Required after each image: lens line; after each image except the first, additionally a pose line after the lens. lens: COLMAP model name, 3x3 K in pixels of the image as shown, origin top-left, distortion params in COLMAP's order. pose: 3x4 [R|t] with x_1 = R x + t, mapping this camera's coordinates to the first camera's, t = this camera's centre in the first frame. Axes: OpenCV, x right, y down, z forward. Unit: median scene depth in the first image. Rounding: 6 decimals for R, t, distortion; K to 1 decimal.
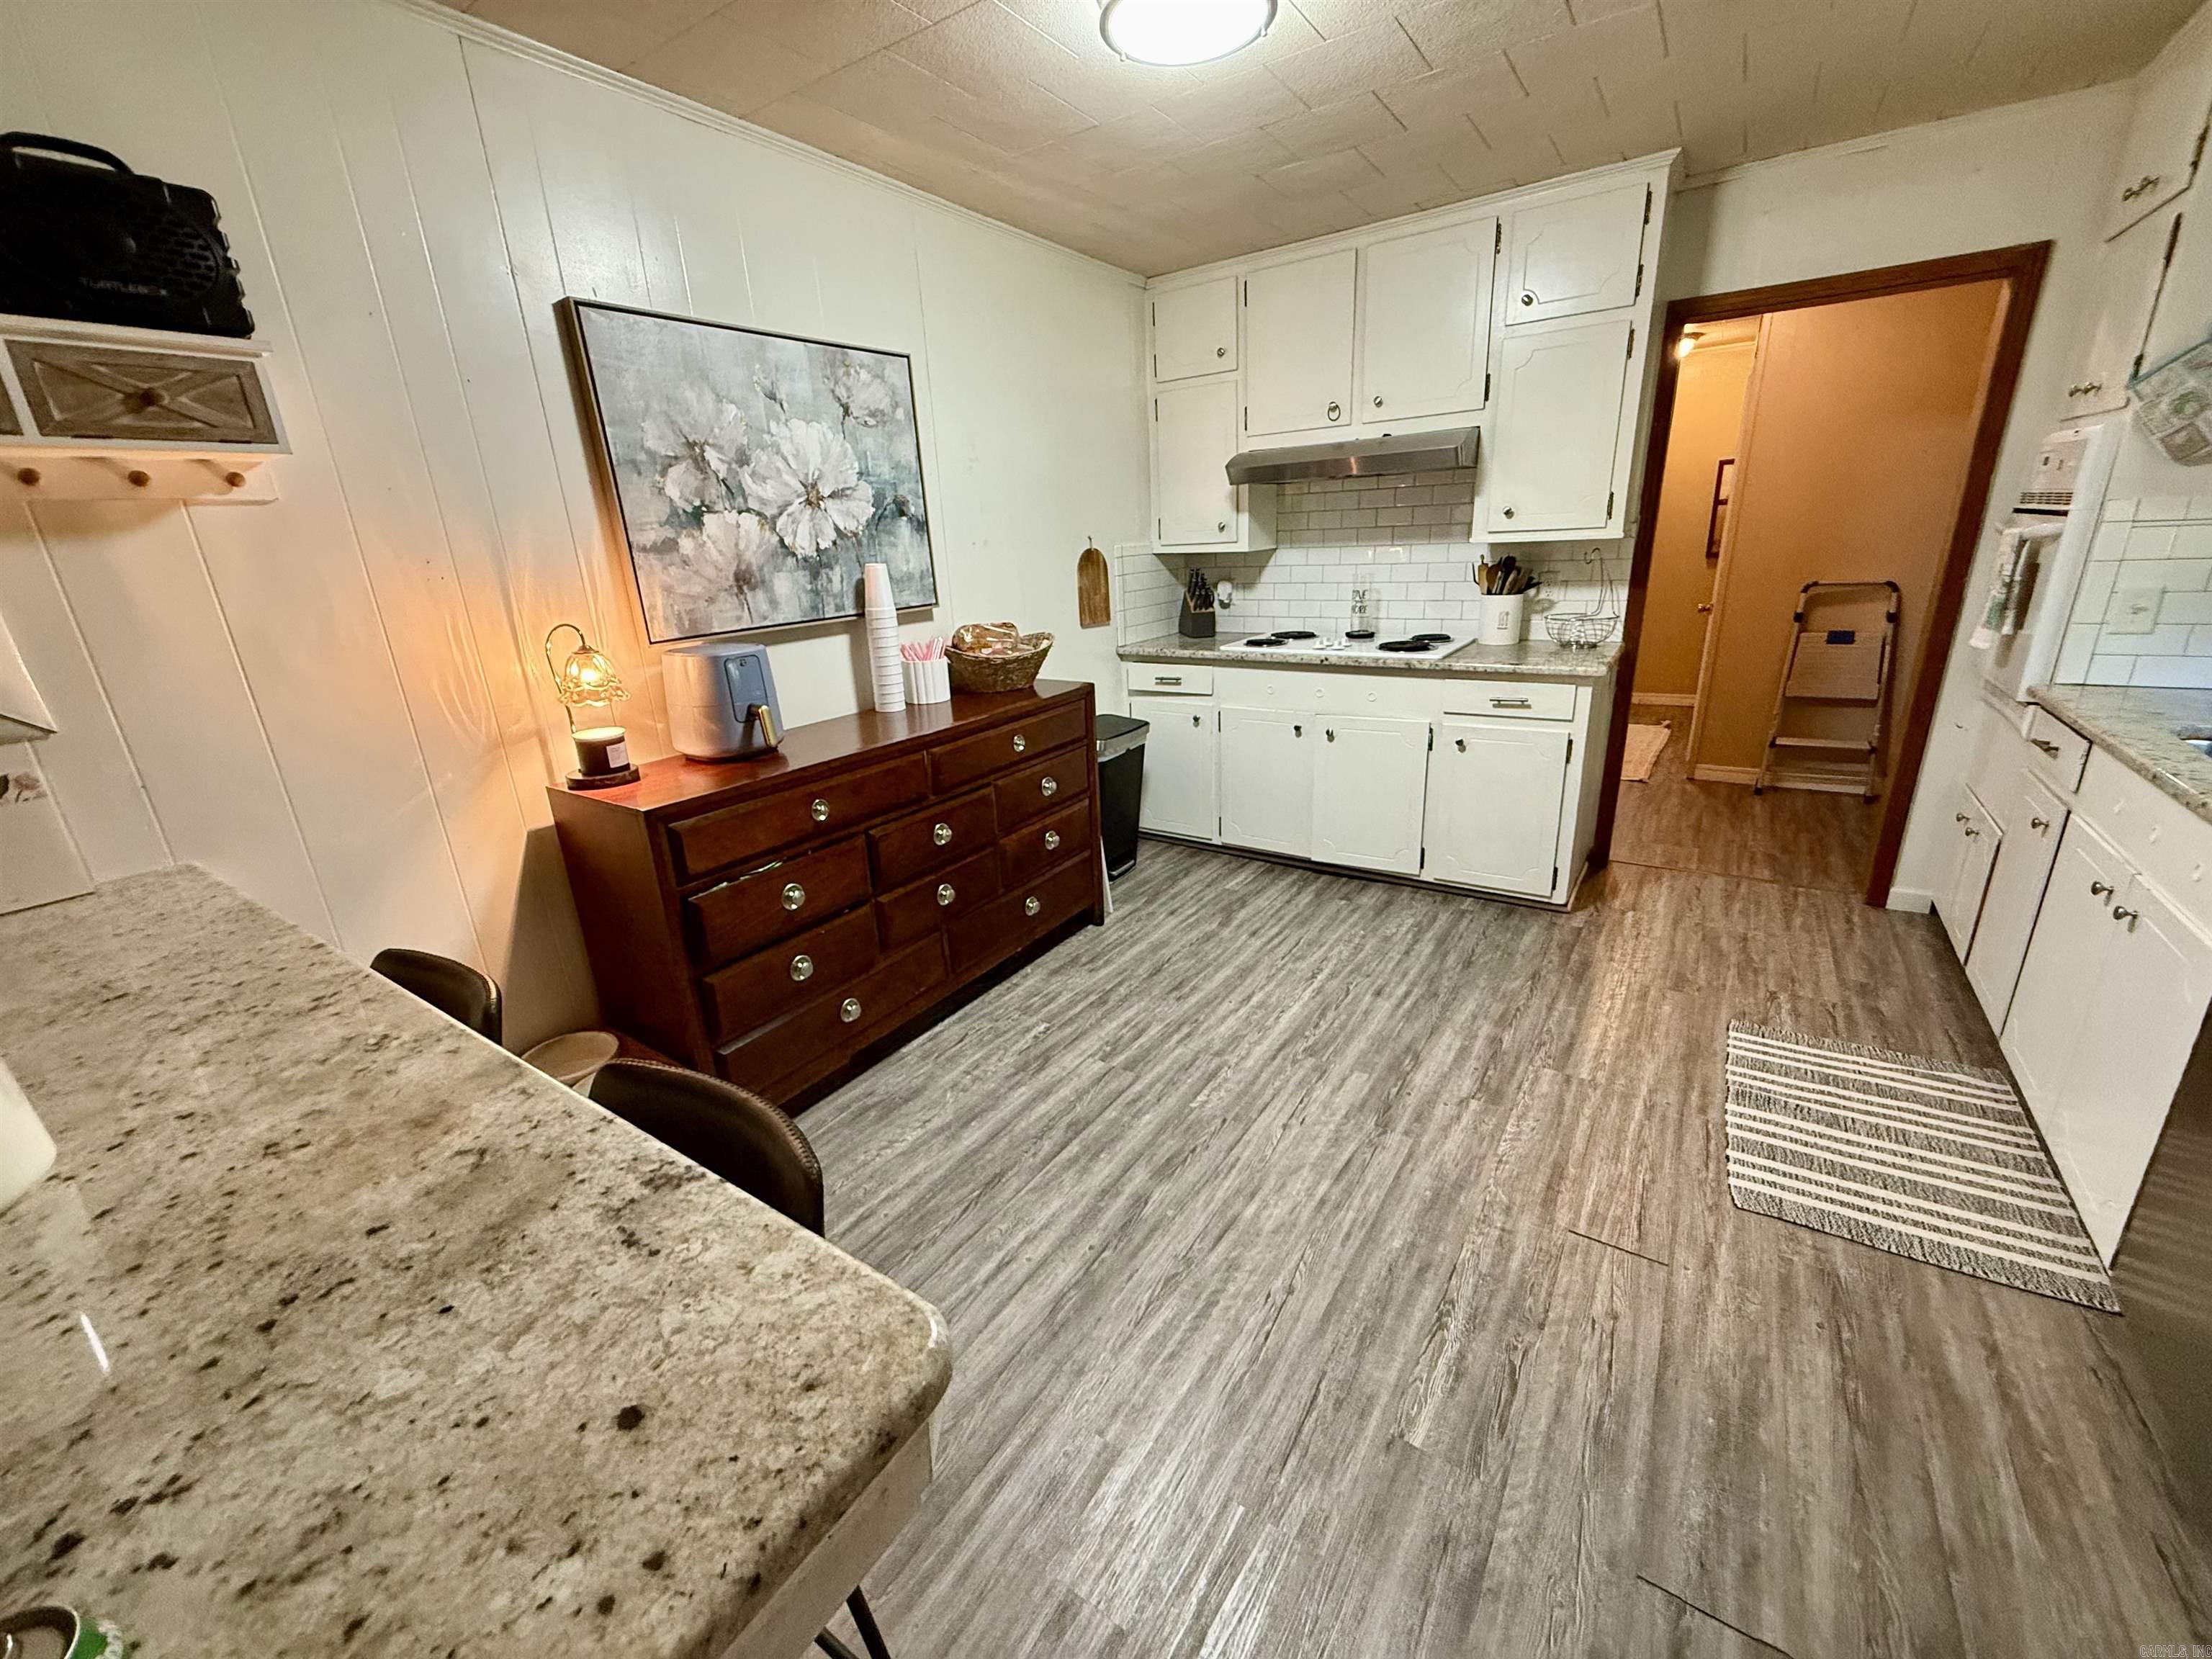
lens RADIAL K [[885.9, 0, 1099.2], [0, 885.9, 826.3], [0, 0, 1]] dist [0.000322, 0.000190]
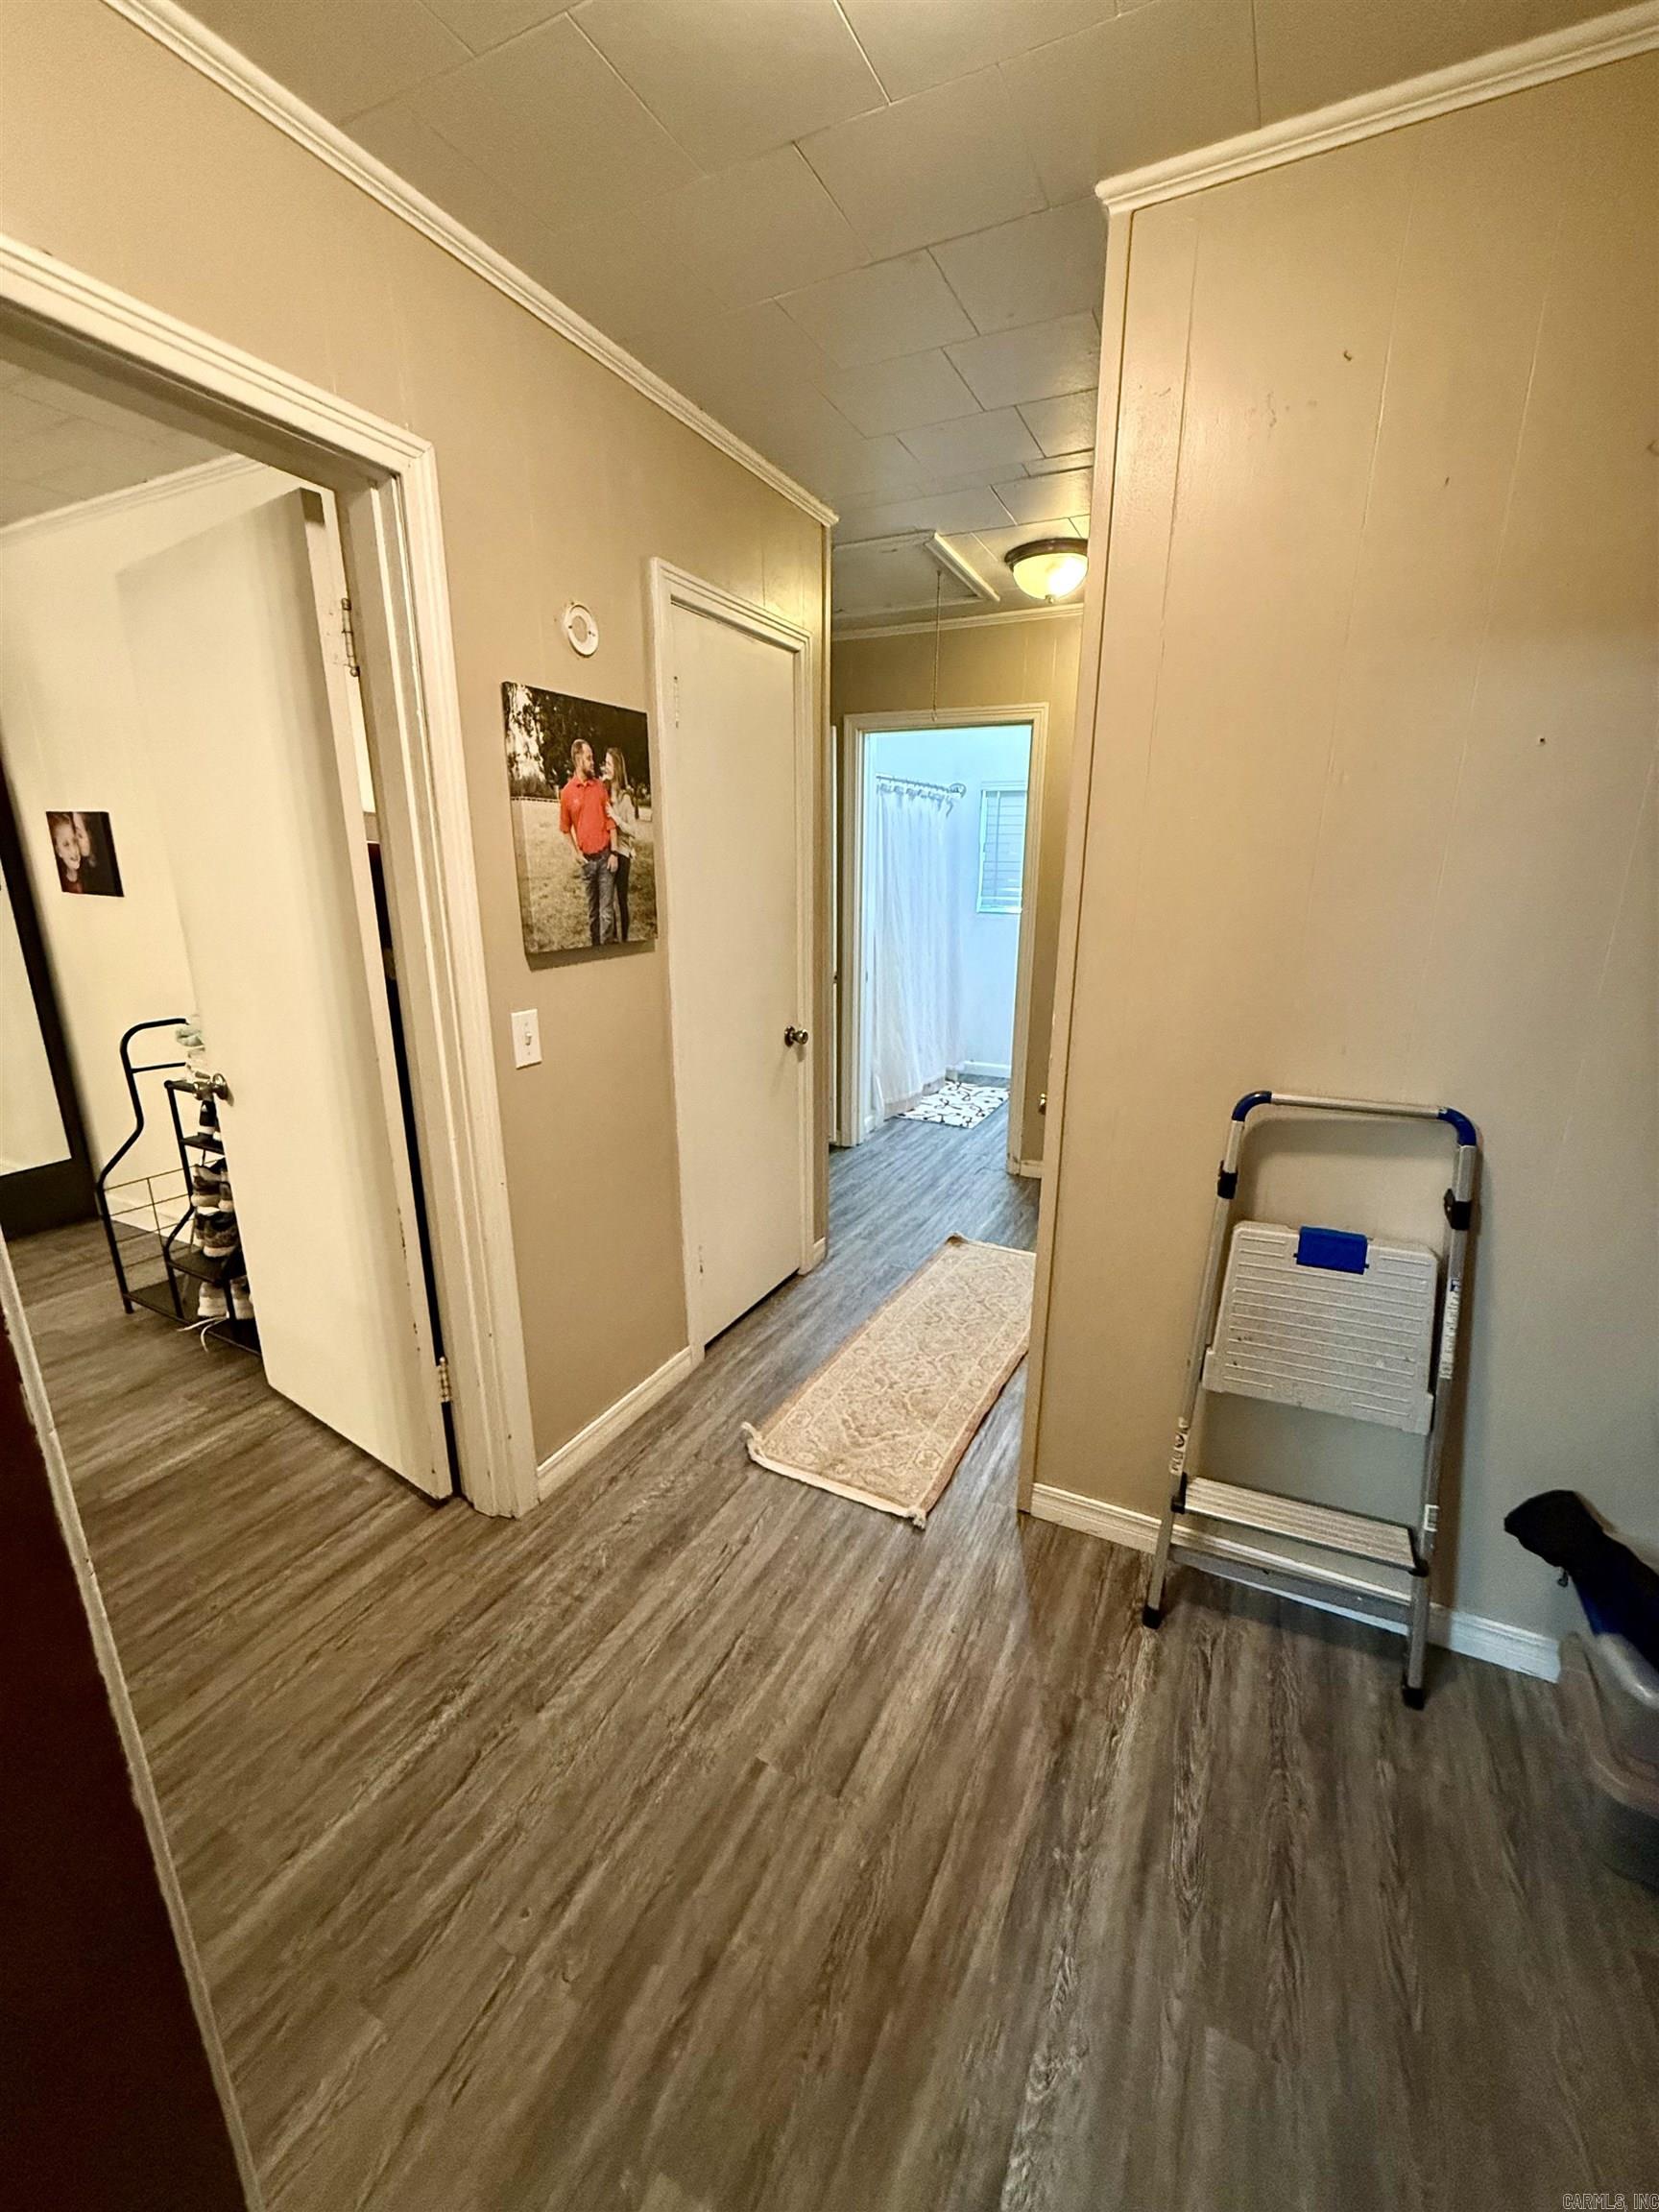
lens RADIAL K [[885.9, 0, 835.5], [0, 885.9, 1103.6], [0, 0, 1]] dist [0.000322, 0.000190]
pose [[0.990613, 0.017571, 0.135559, 0.085495], [-0.009396, 0.998111, -0.060717, -0.035990], [-0.136369, 0.058873, 0.988907, 0.097202]]
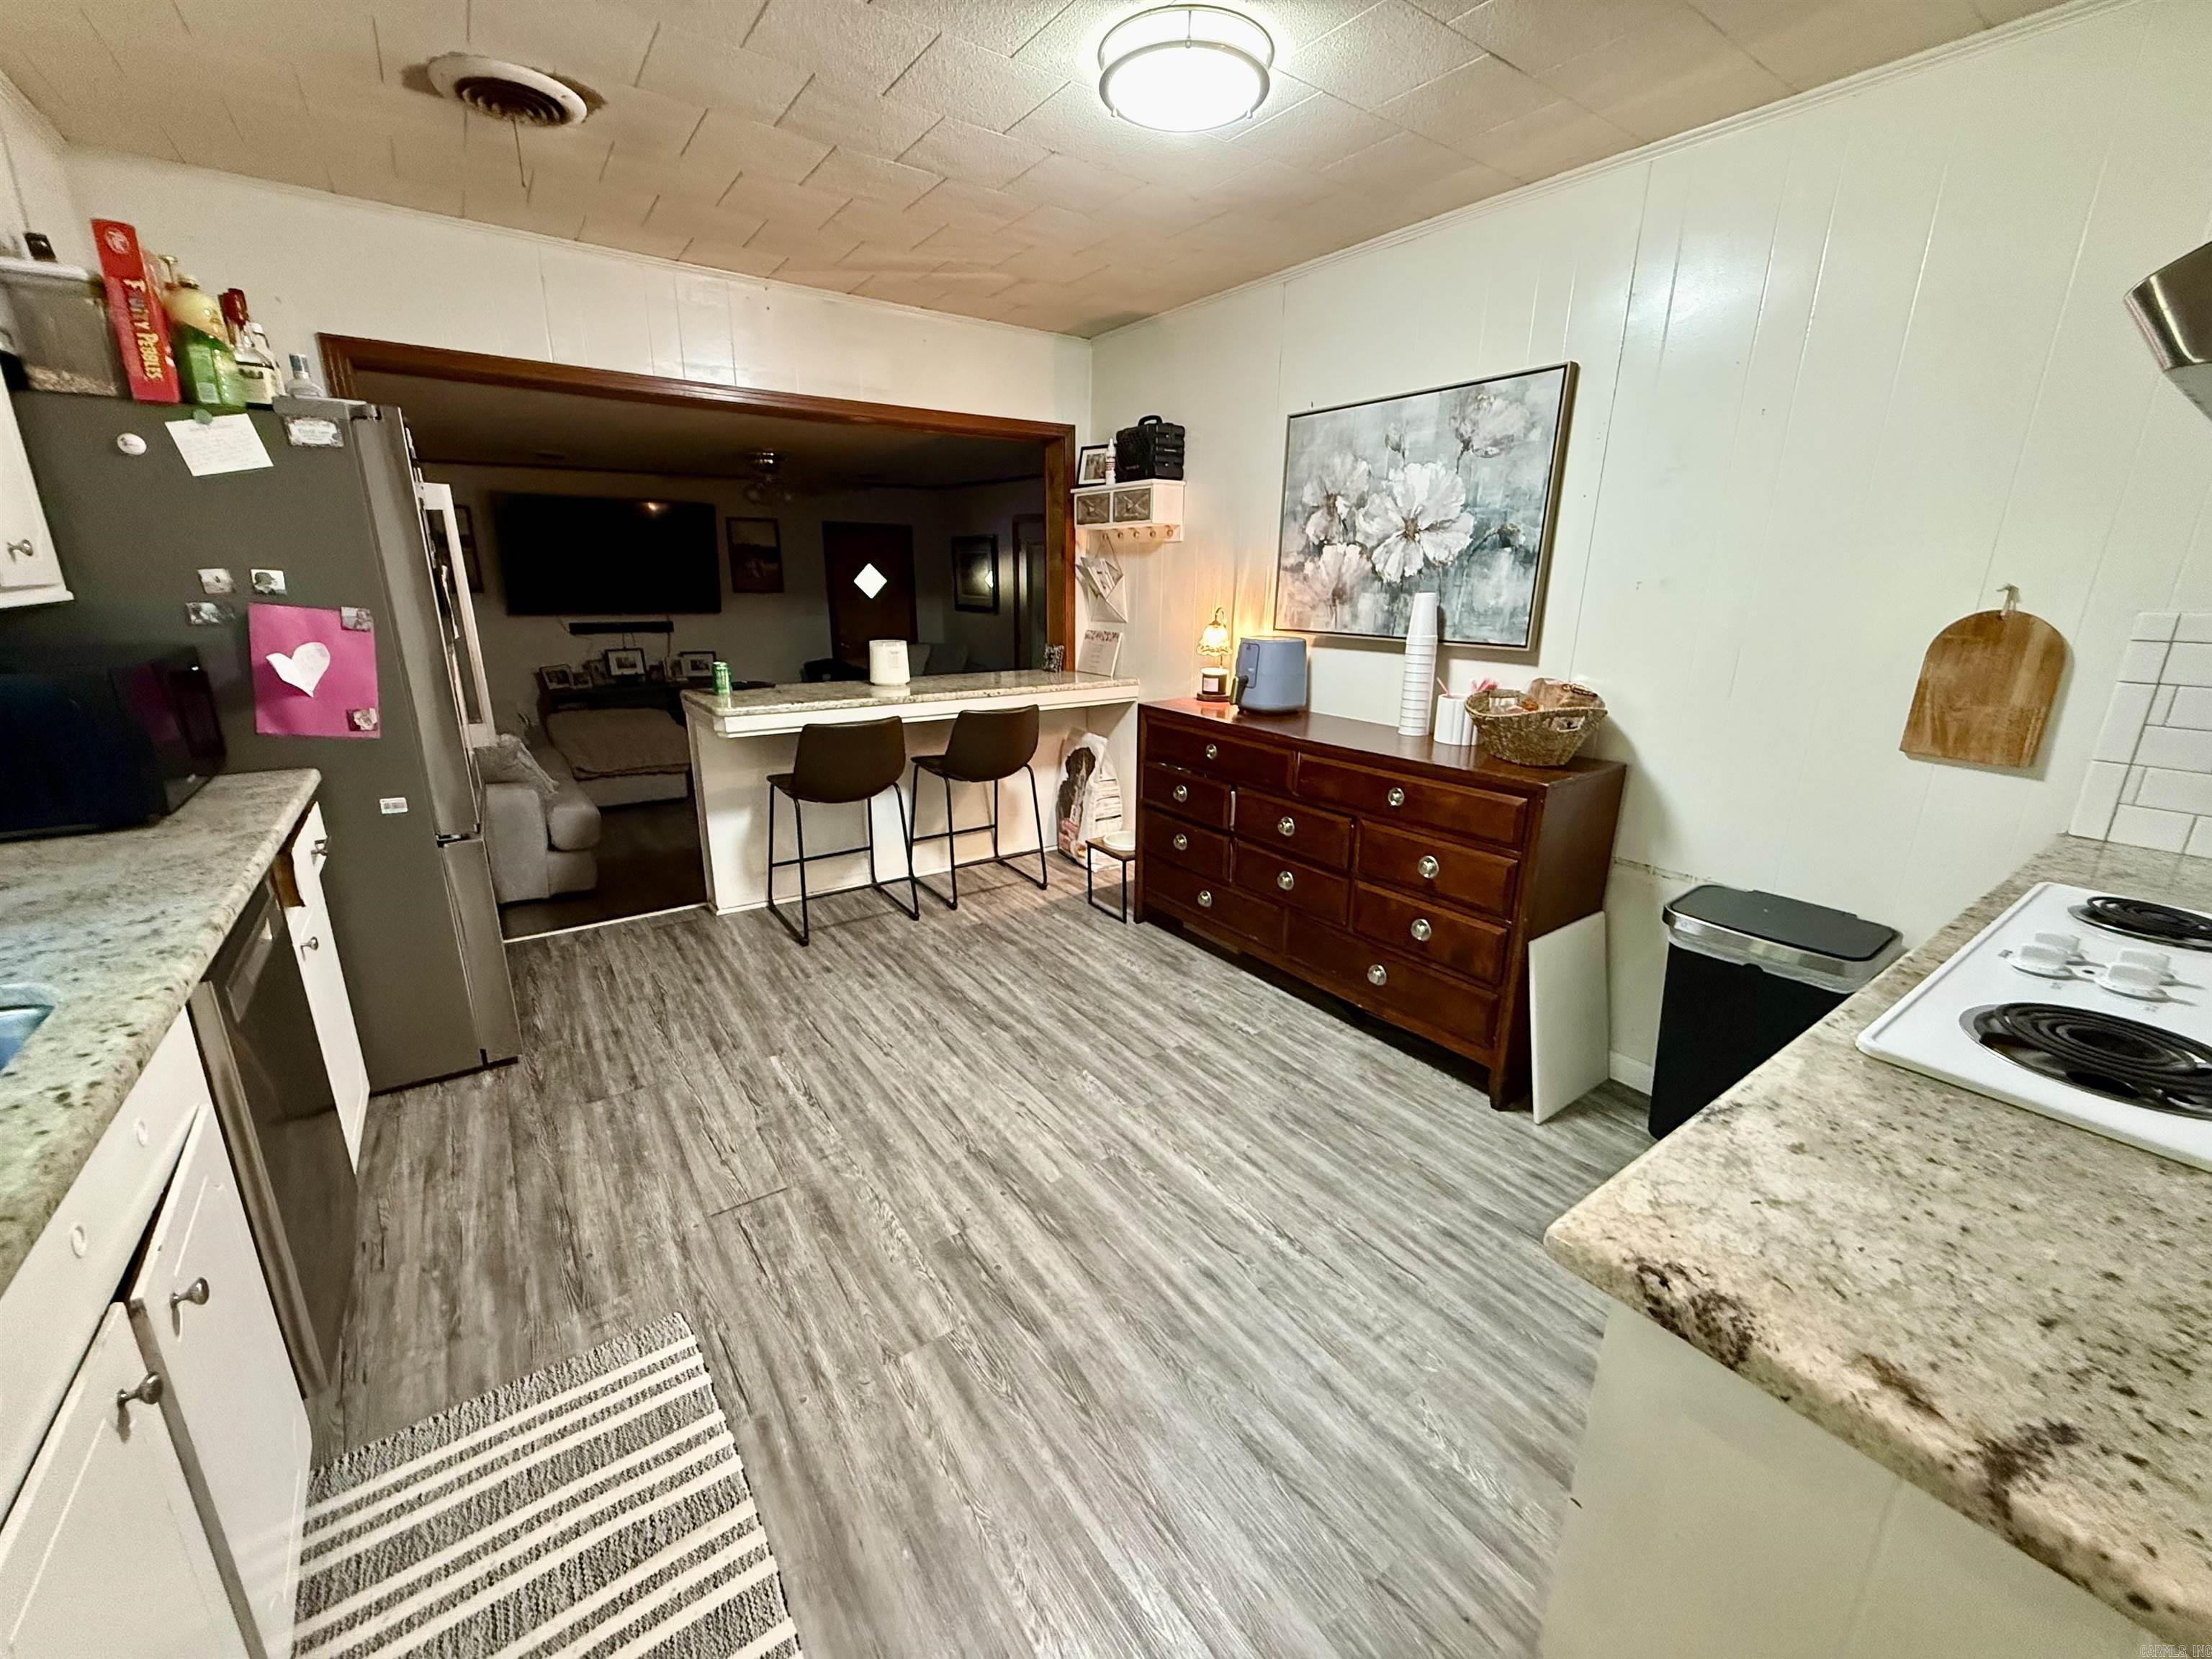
lens RADIAL K [[885.9, 0, 1100.9], [0, 885.9, 825.4], [0, 0, 1]] dist [0.000322, 0.000190]
pose [[-0.352988, 0.298899, -0.886600, 0.966664], [-0.288747, 0.866543, 0.407098, -0.408036], [0.889958, 0.399704, -0.219573, 1.091172]]
